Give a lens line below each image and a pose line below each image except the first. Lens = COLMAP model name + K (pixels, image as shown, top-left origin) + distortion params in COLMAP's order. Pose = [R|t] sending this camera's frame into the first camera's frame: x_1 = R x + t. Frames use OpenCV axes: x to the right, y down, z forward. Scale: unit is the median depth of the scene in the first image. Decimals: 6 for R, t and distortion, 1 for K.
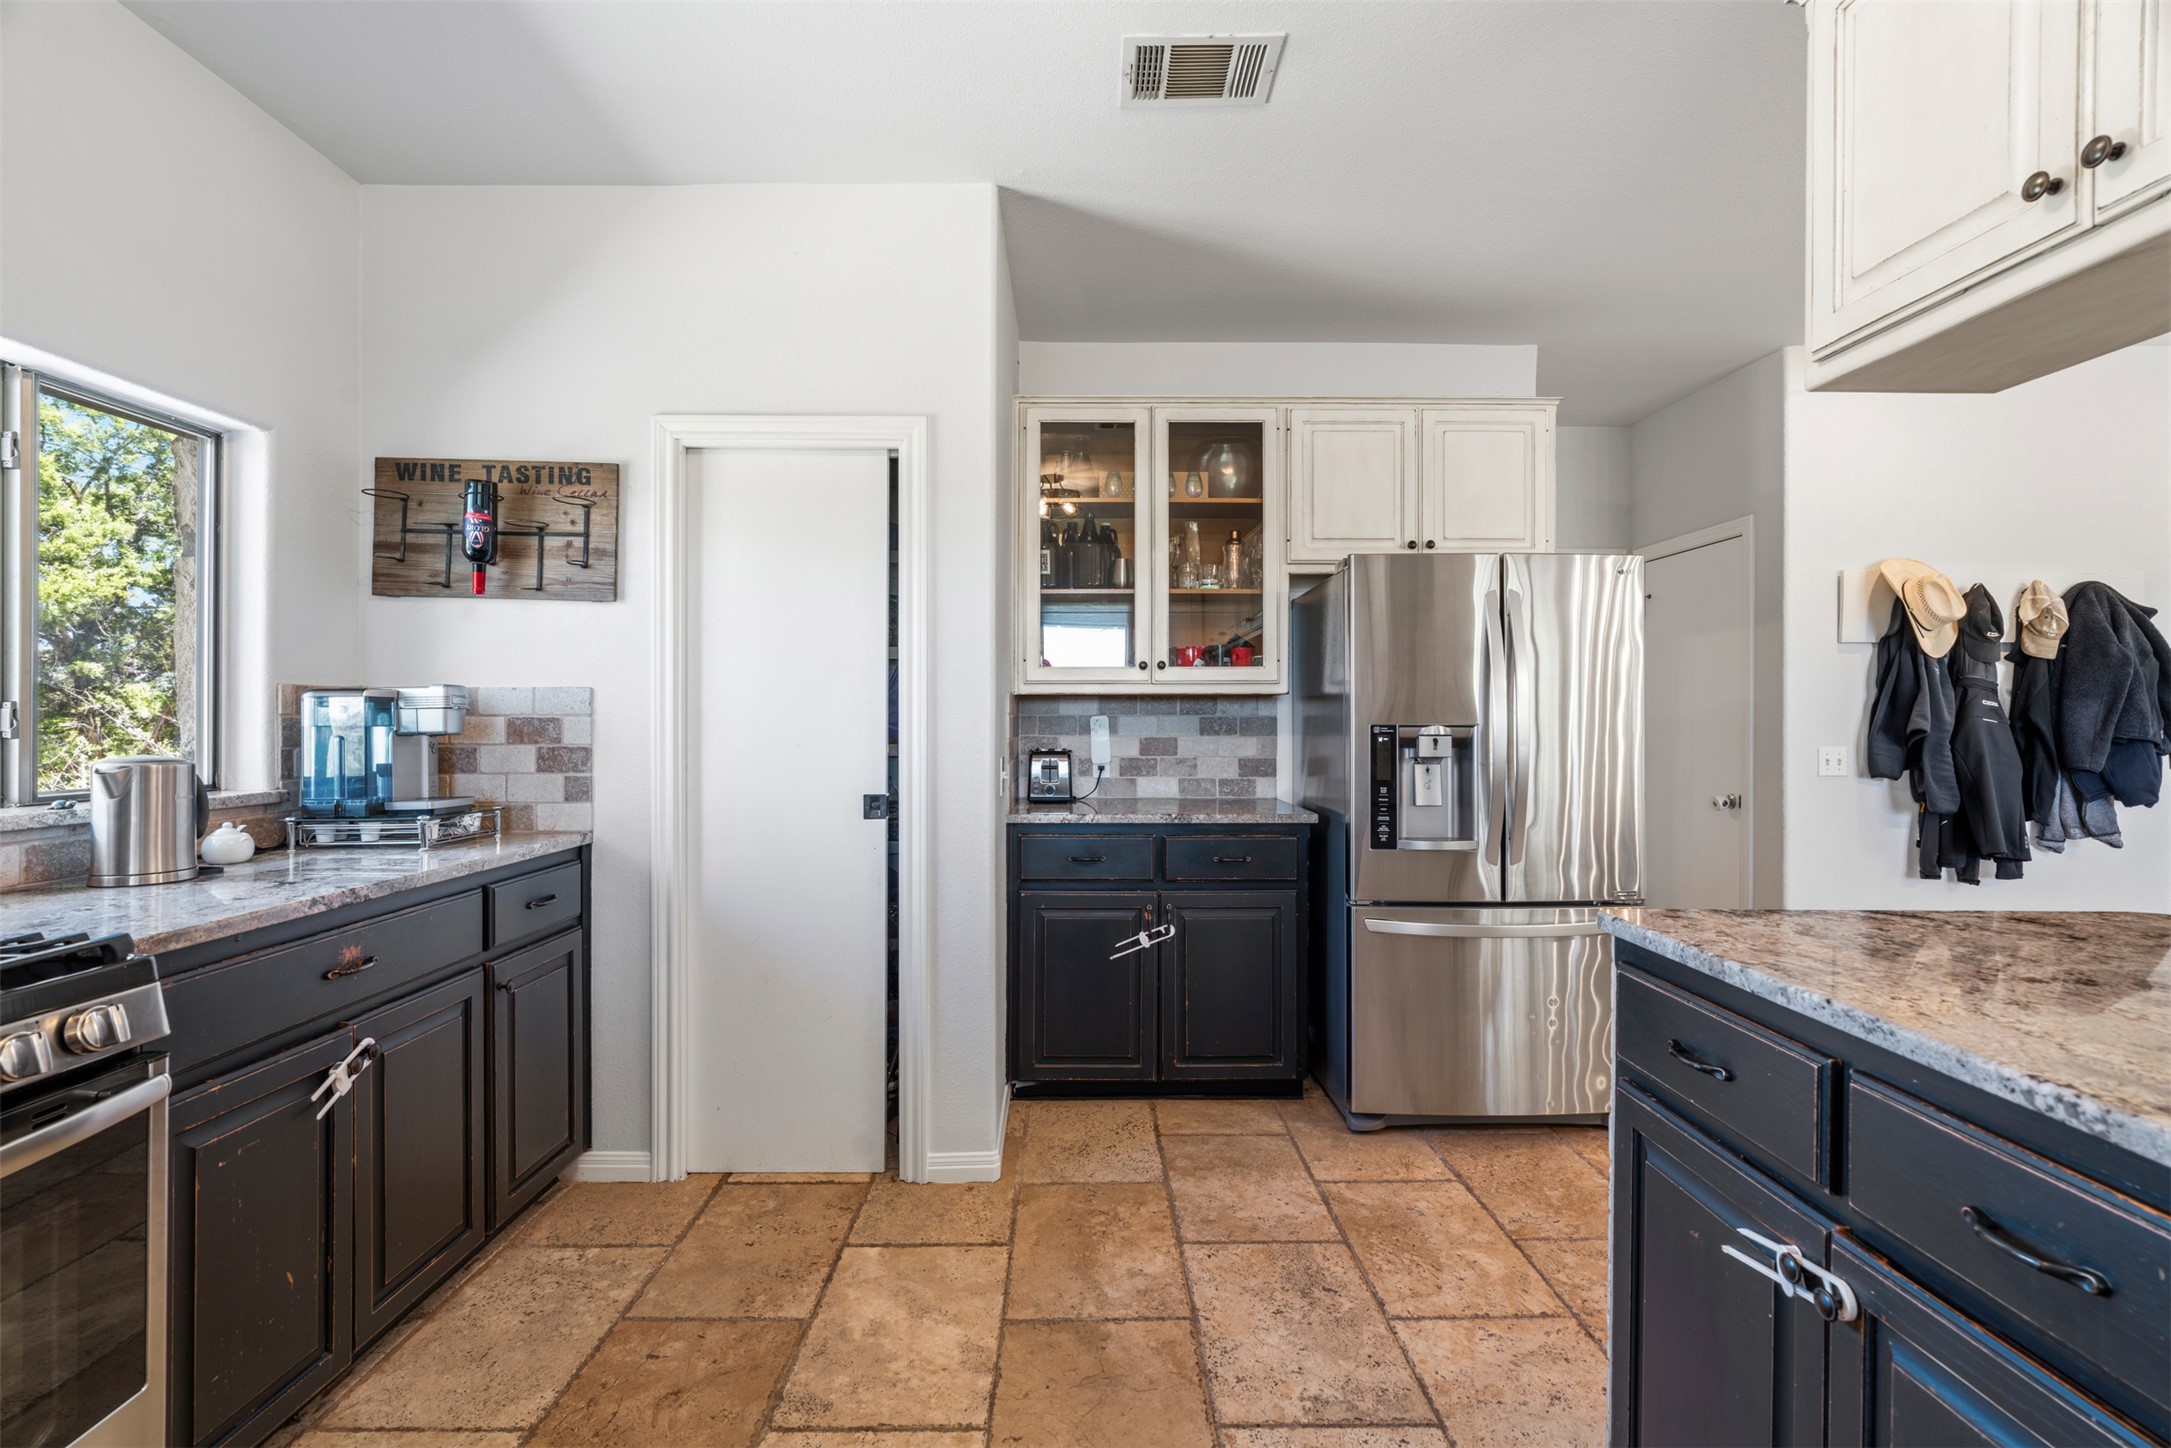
lens RADIAL K [[975.2, 0, 1082.0], [0, 975.2, 722.7], [0, 0, 1]] dist [-0.011283, 0.005483]
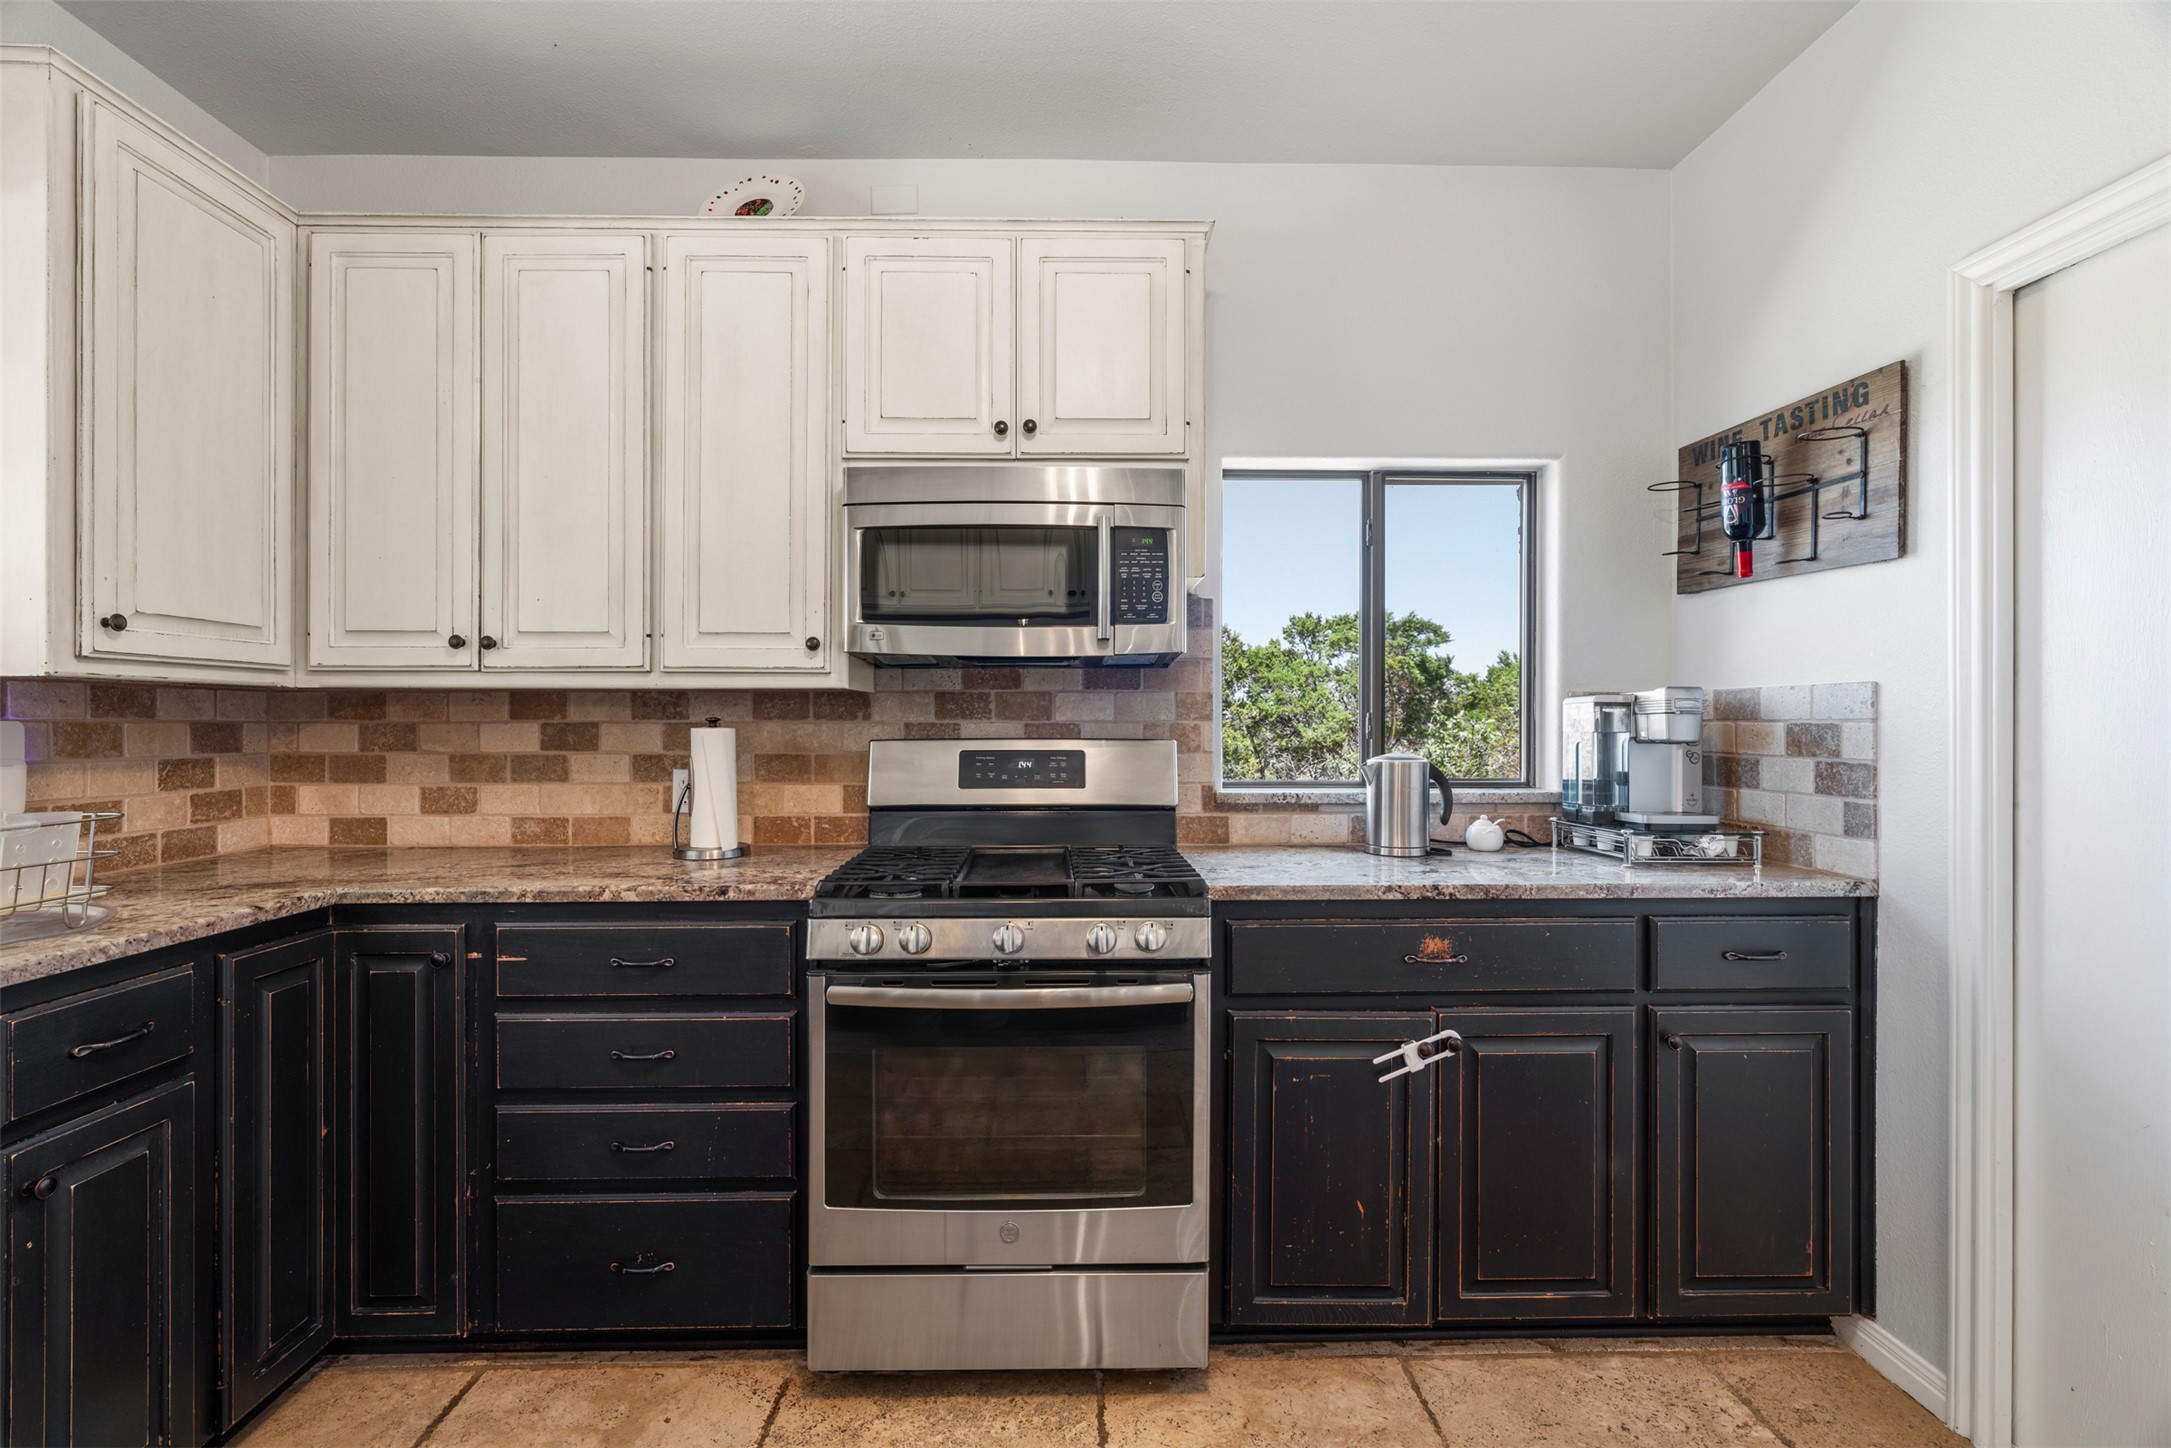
lens RADIAL K [[975.2, 0, 1082.0], [0, 975.2, 722.7], [0, 0, 1]] dist [-0.011283, 0.005483]
pose [[0.013092, -0.000778, -0.999914, 0.223817], [-0.003147, 0.999995, -0.000820, -0.003582], [0.999909, 0.003157, 0.013090, 0.425537]]
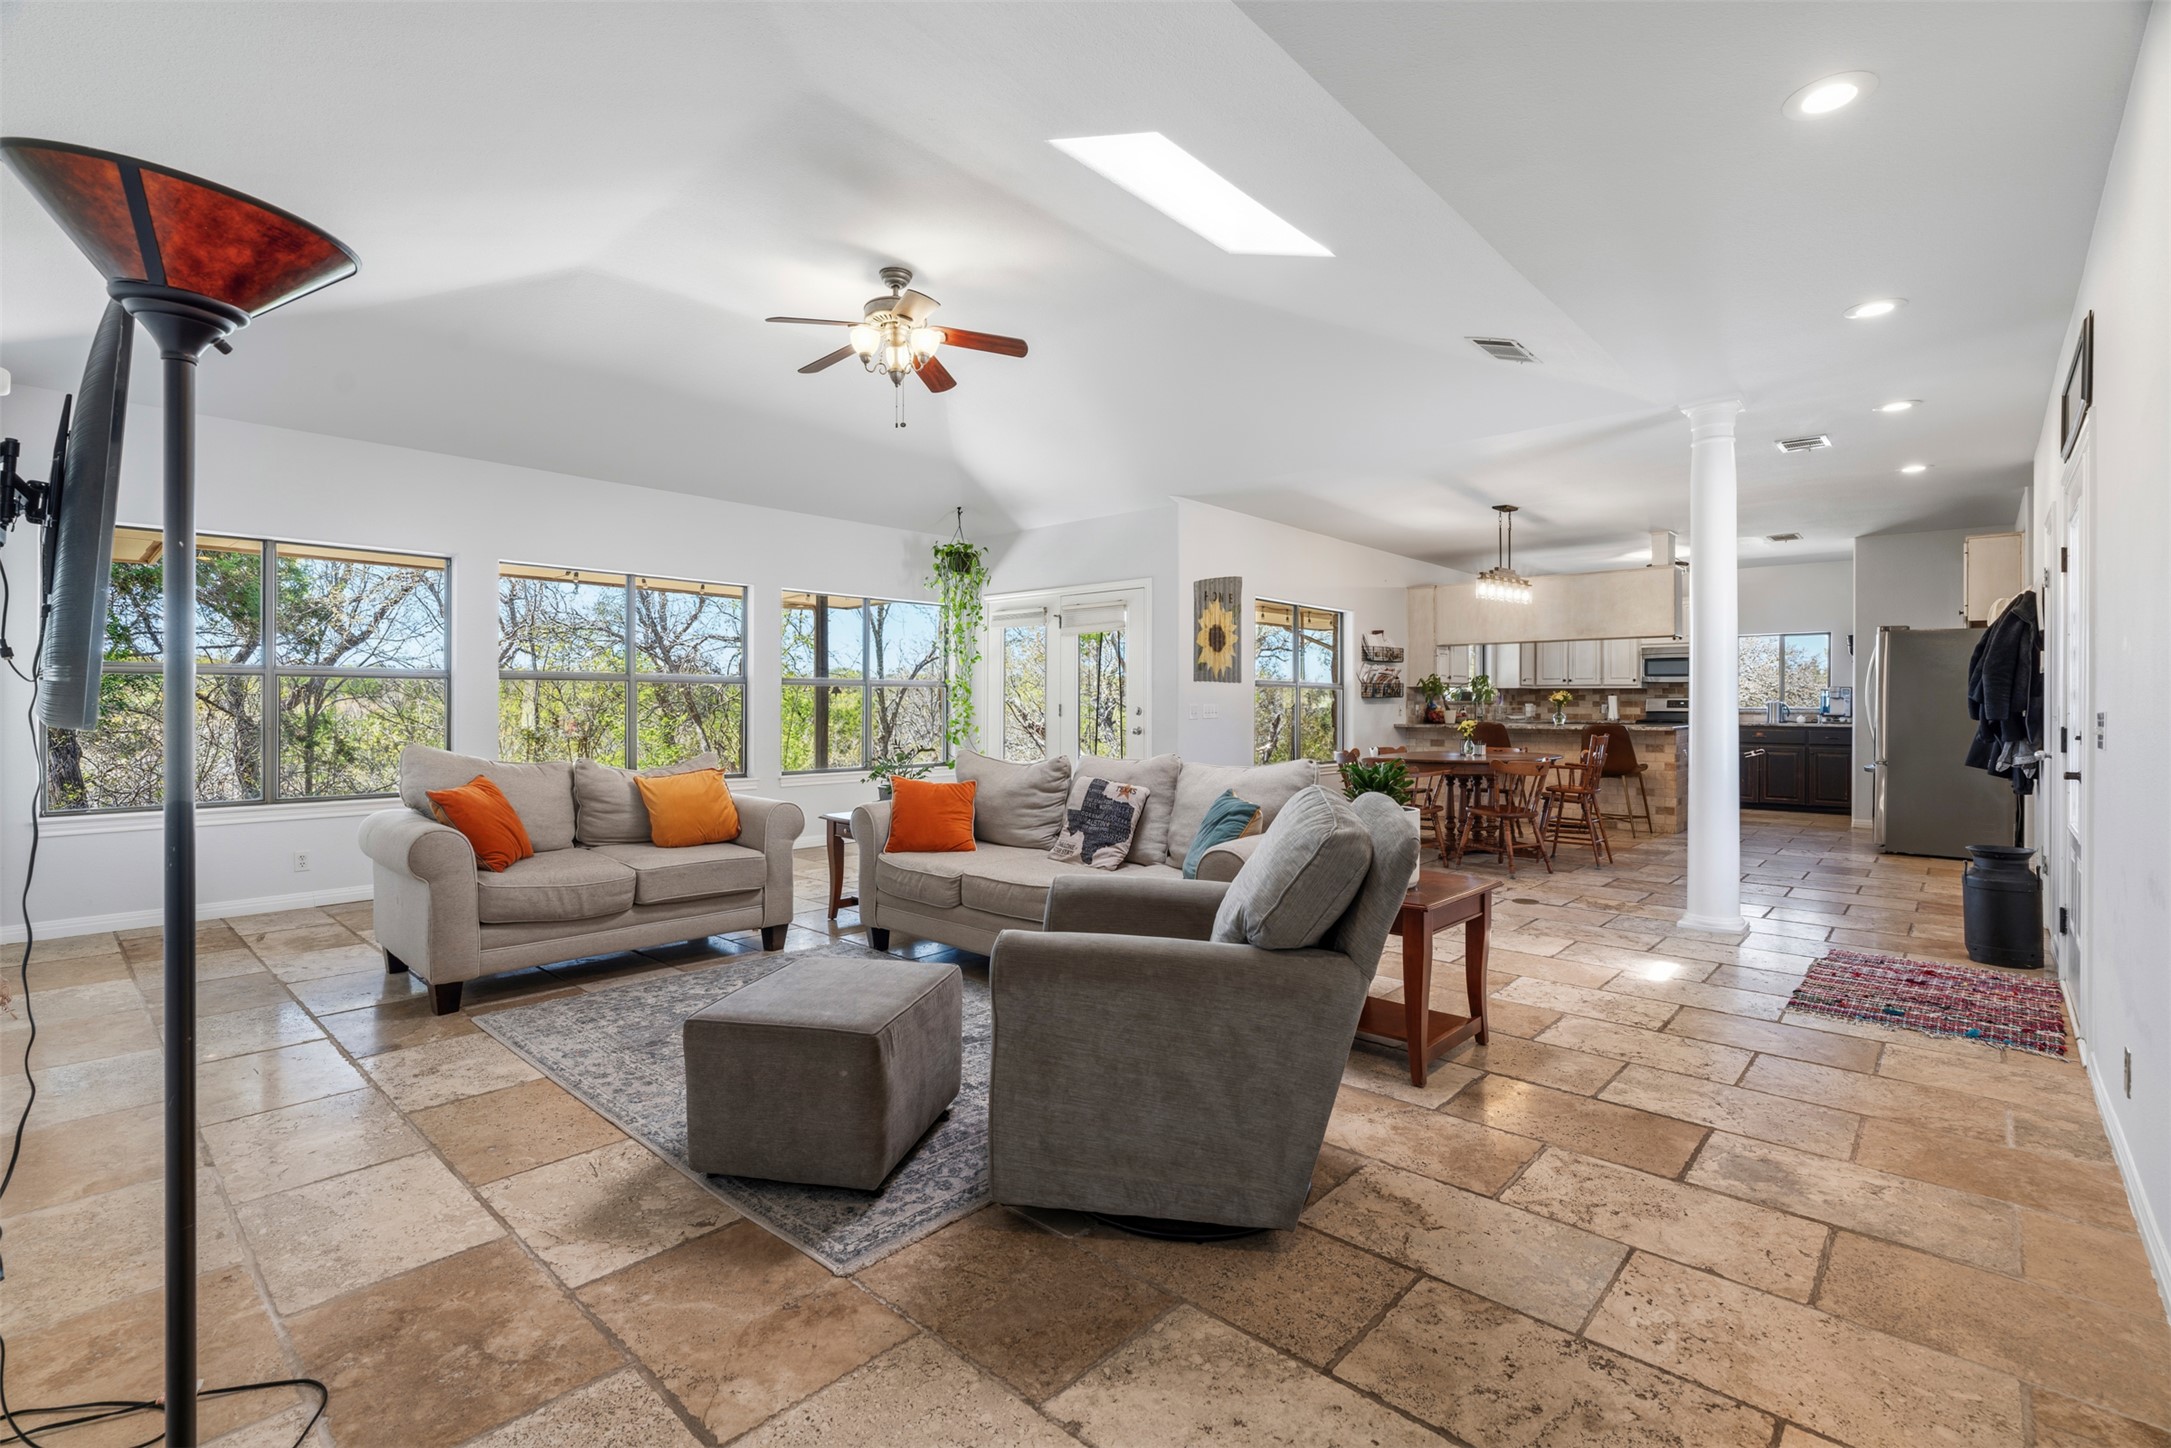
lens RADIAL K [[981.4, 0, 1081.9], [0, 981.4, 708.6], [0, 0, 1]] dist [-0.001765, 0.000559]
pose [[-0.674667, 0.002192, -0.738119, 4.627582], [-0.006684, 0.999936, 0.009080, 0.038928], [0.738092, 0.011059, -0.674610, 1.418865]]
